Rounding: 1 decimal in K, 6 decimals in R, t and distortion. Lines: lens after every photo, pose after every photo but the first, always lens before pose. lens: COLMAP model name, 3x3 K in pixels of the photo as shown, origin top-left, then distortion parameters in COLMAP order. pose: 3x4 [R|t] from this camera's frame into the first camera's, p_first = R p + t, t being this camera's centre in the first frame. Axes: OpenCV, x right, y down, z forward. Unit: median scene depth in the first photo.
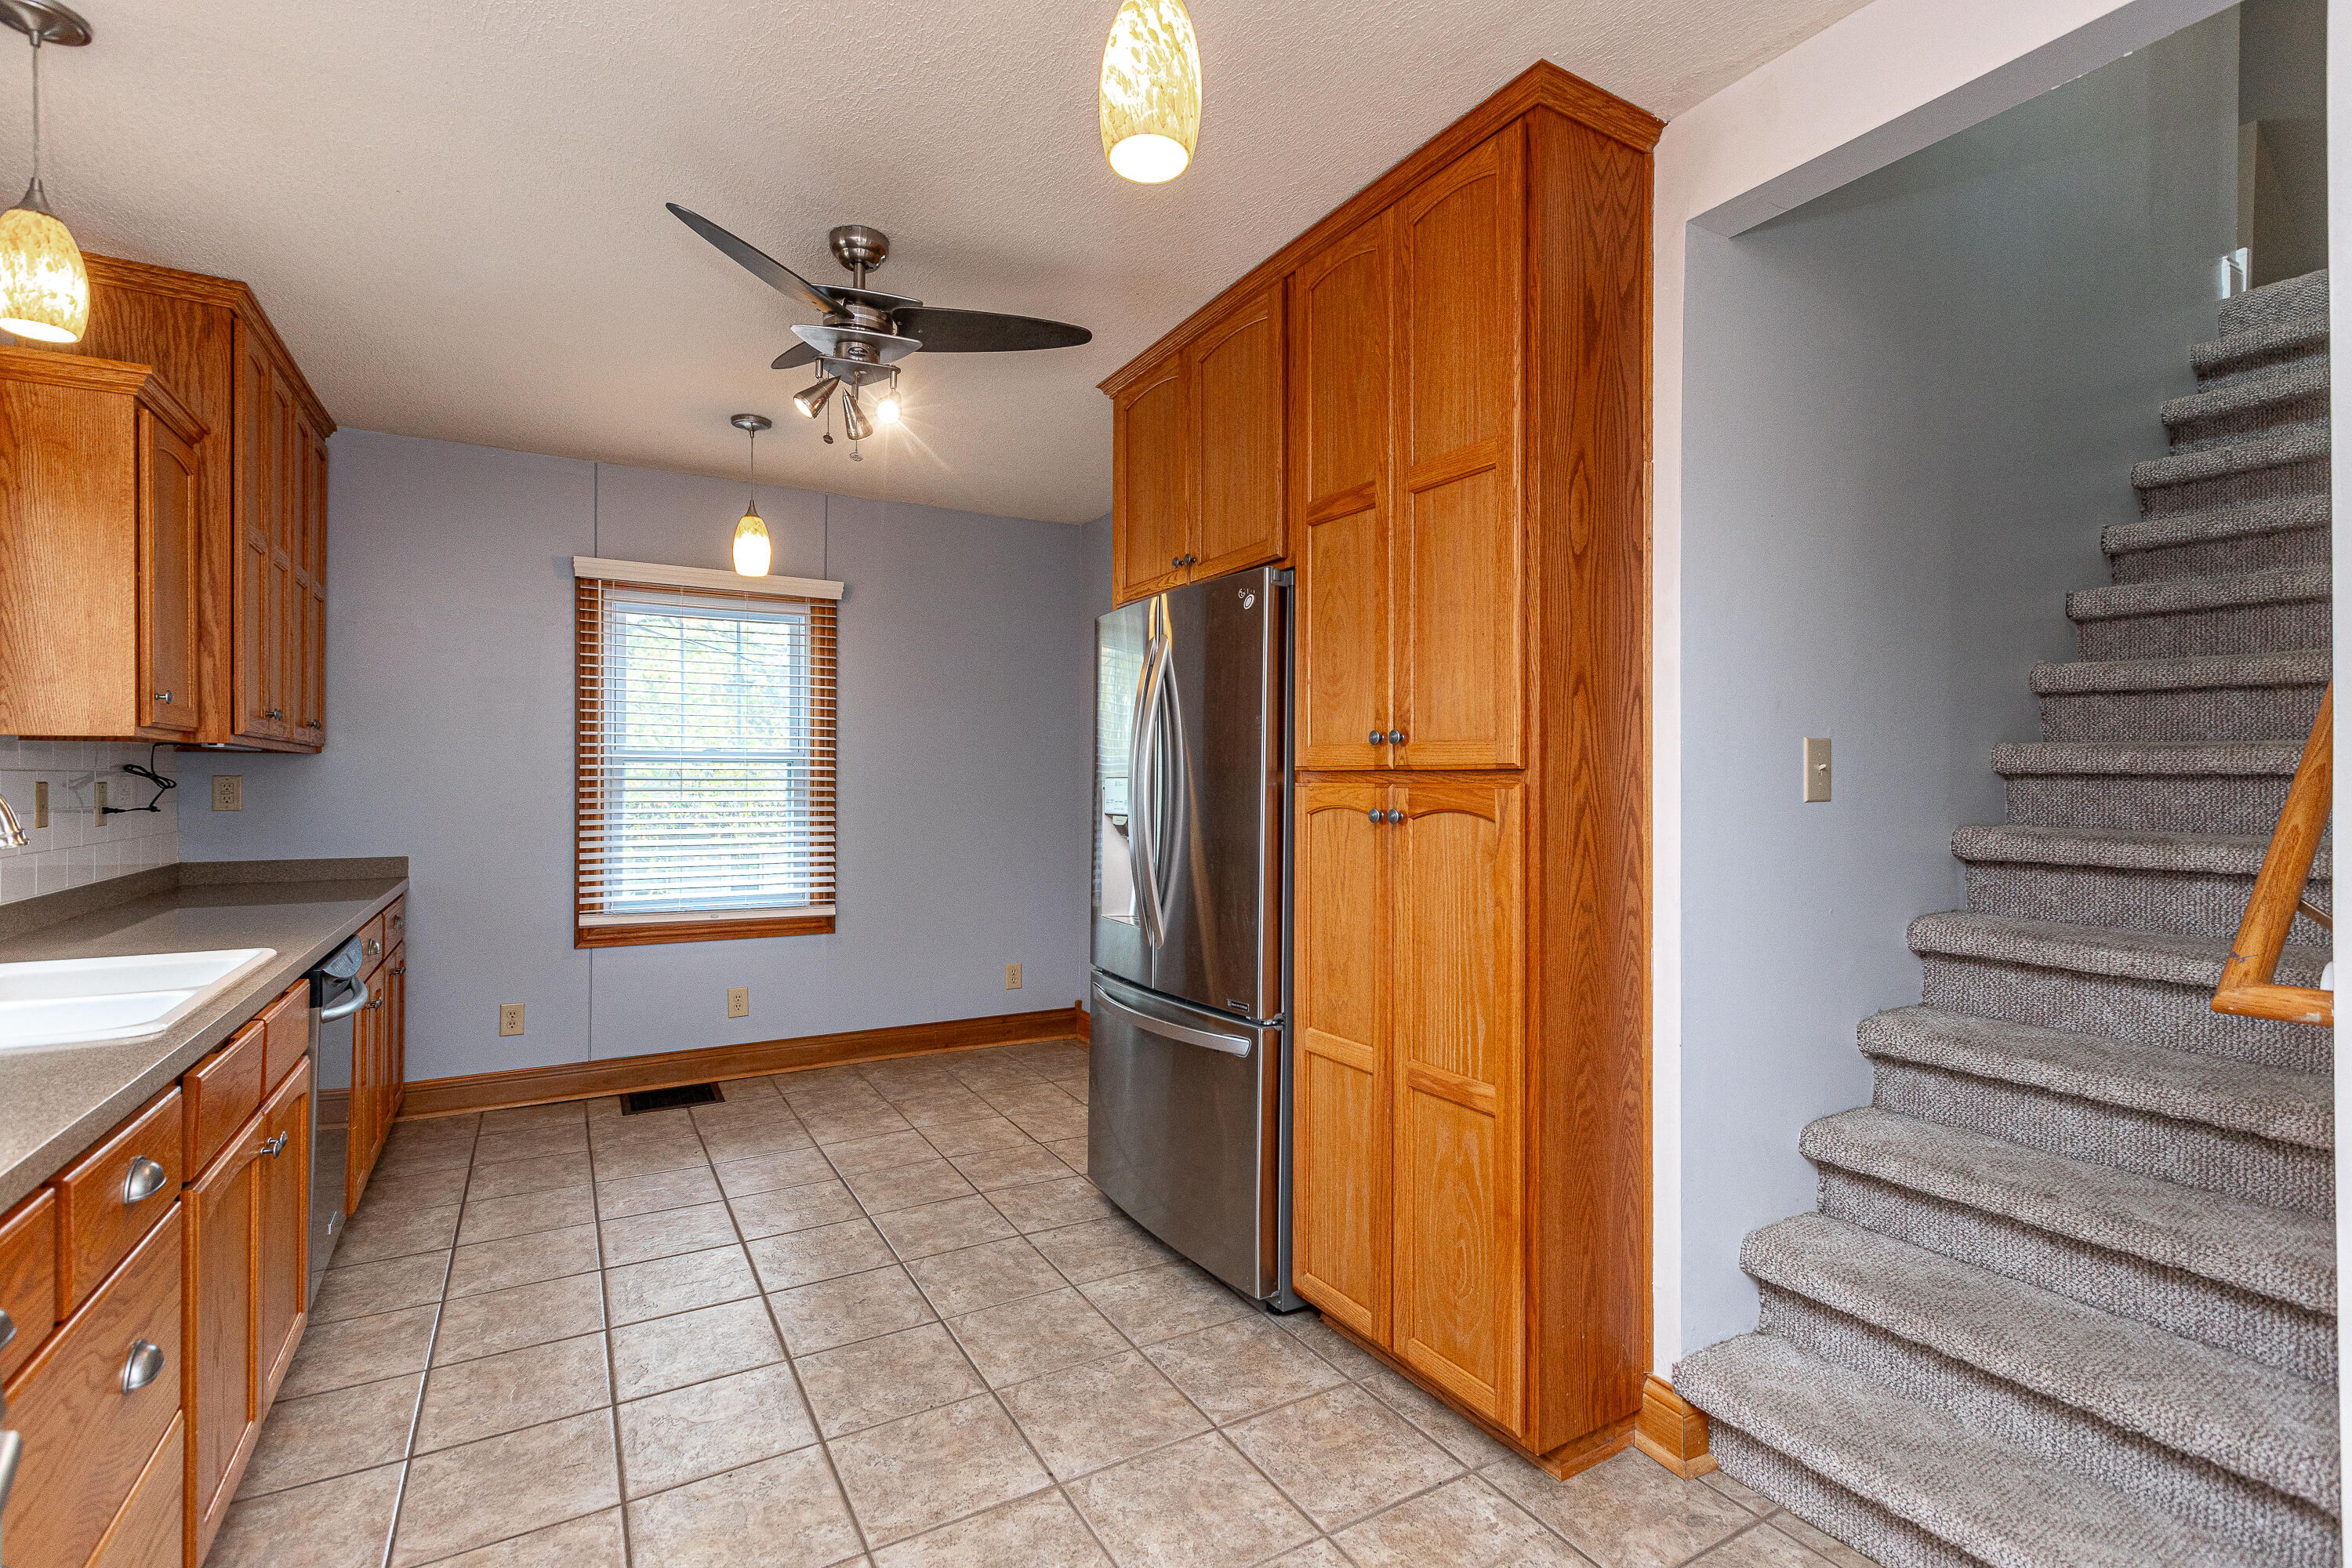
lens RADIAL K [[1085.4, 0, 1176.0], [0, 1085.4, 784.0], [0, 0, 1]] dist [0.005903, -0.000563]
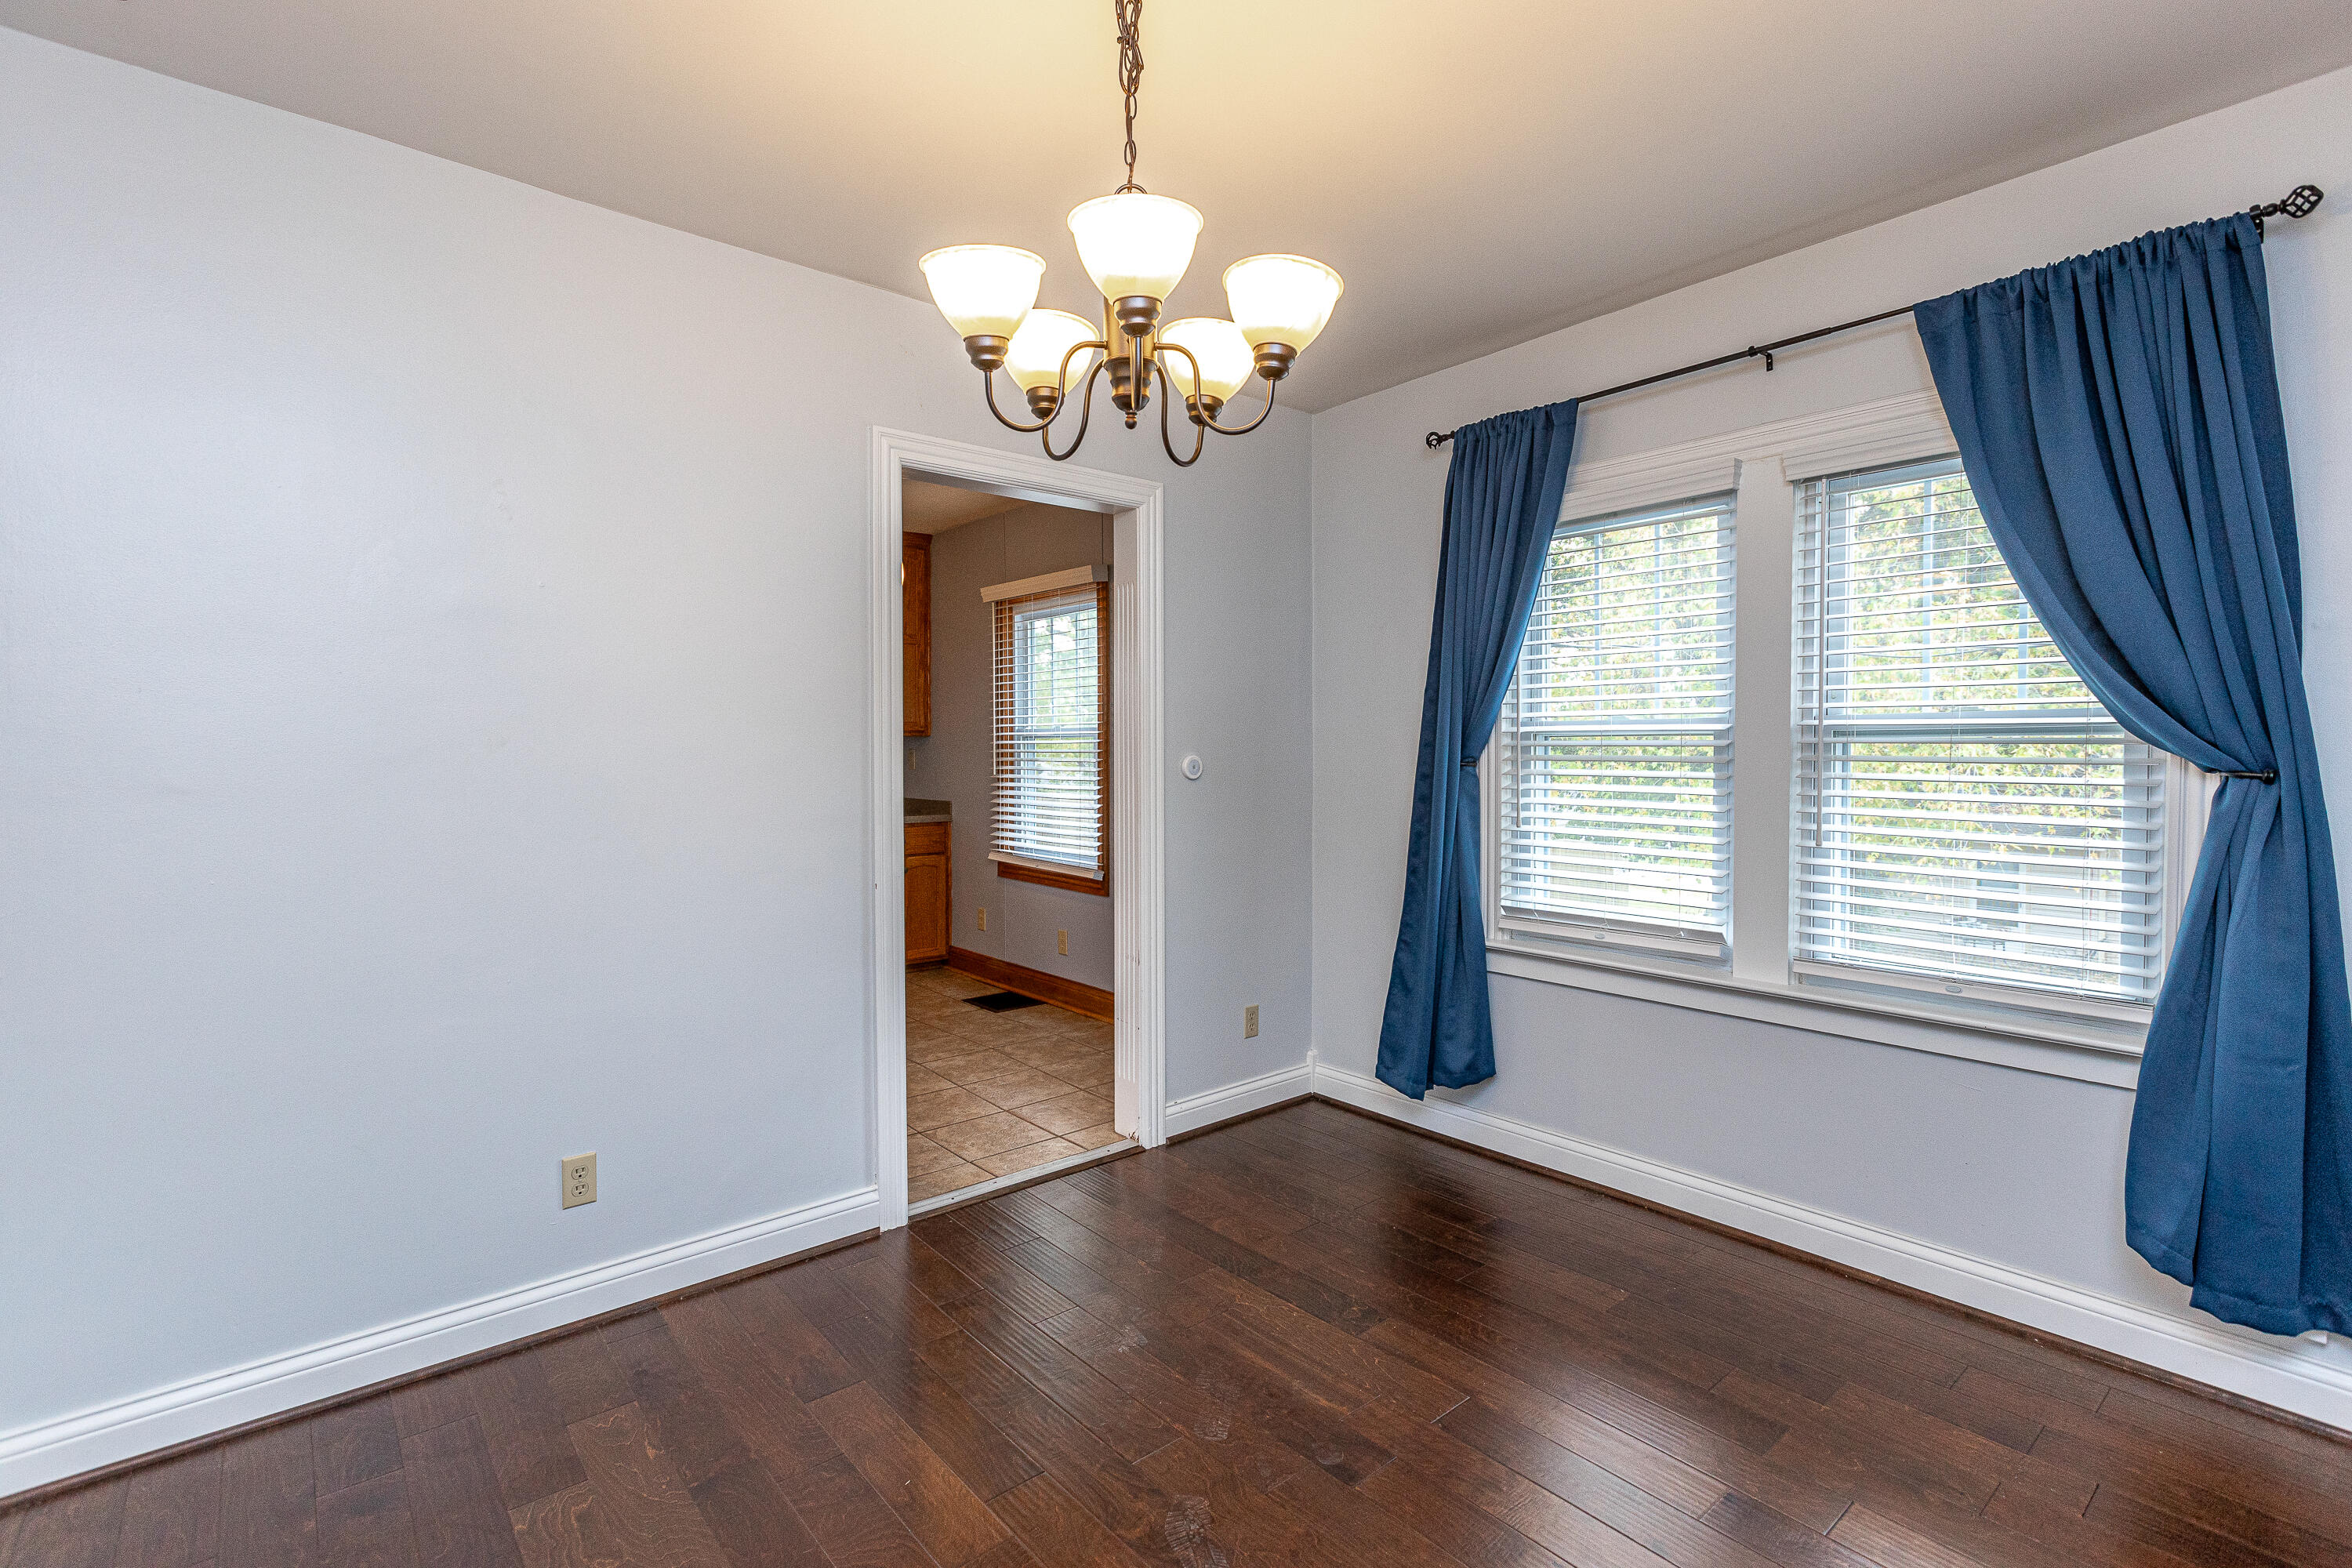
lens RADIAL K [[1085.4, 0, 1176.0], [0, 1085.4, 784.0], [0, 0, 1]] dist [0.005903, -0.000563]
pose [[0.163972, 0.023443, -0.986186, 0.798081], [-0.002736, 0.999725, 0.023310, 0.002639], [0.986461, -0.001124, 0.163991, 0.962461]]
